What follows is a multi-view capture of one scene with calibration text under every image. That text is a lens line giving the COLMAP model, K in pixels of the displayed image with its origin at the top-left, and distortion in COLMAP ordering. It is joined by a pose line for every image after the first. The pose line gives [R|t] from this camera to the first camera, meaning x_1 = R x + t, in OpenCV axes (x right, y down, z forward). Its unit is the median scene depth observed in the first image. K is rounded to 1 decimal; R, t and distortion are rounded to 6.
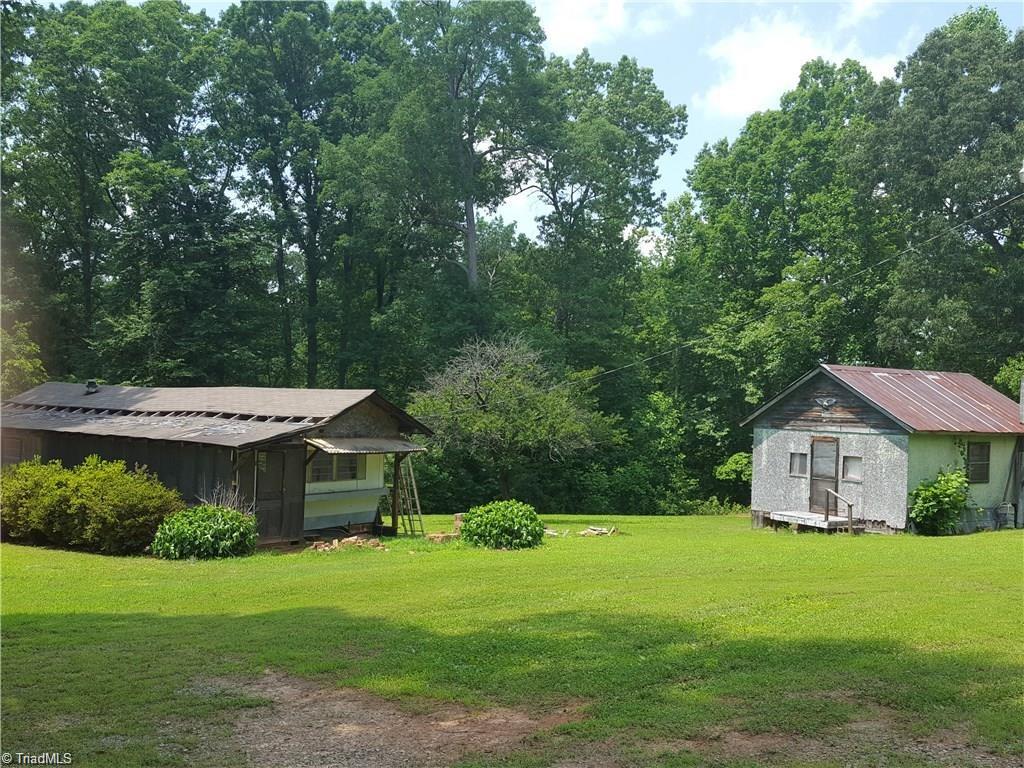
lens RADIAL K [[1019.3, 0, 531.6], [0, 1019.3, 417.9], [0, 0, 1]] dist [0.087922, 0.000000]
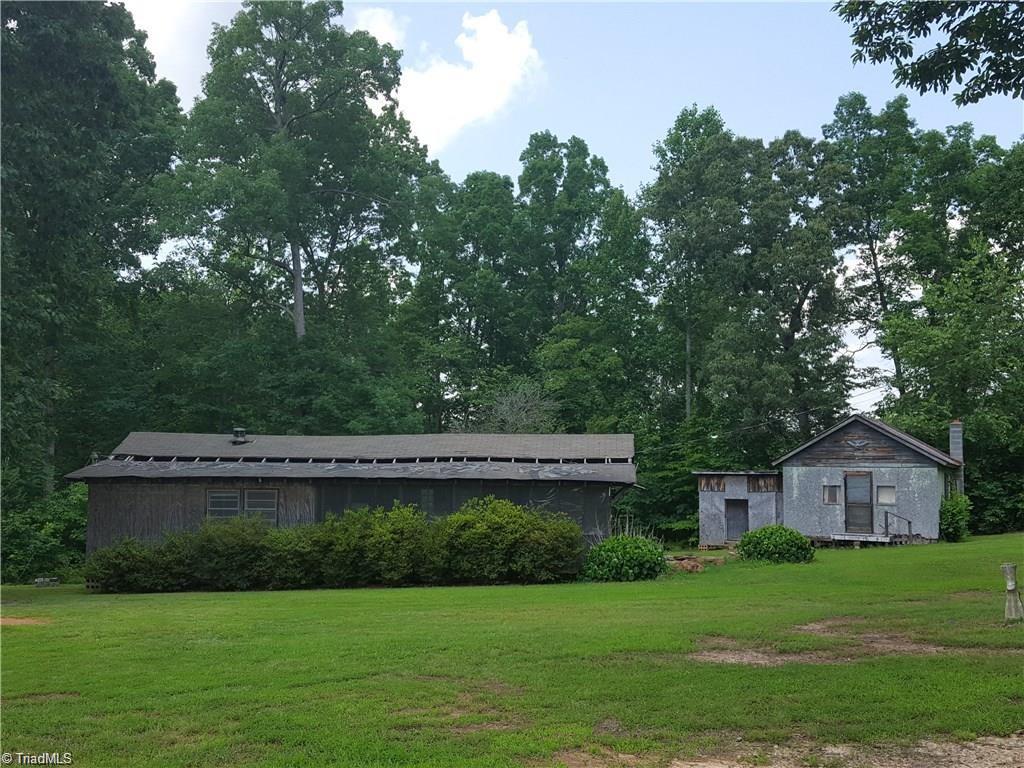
lens RADIAL K [[1179.8, 0, 497.1], [0, 1179.8, 400.3], [0, 0, 1]] dist [0.088325, 0.000000]
pose [[0.869875, 0.009003, 0.493189, -0.821082], [0.024458, 0.997816, -0.061355, 0.010382], [-0.492665, 0.065434, 0.867756, -0.052656]]
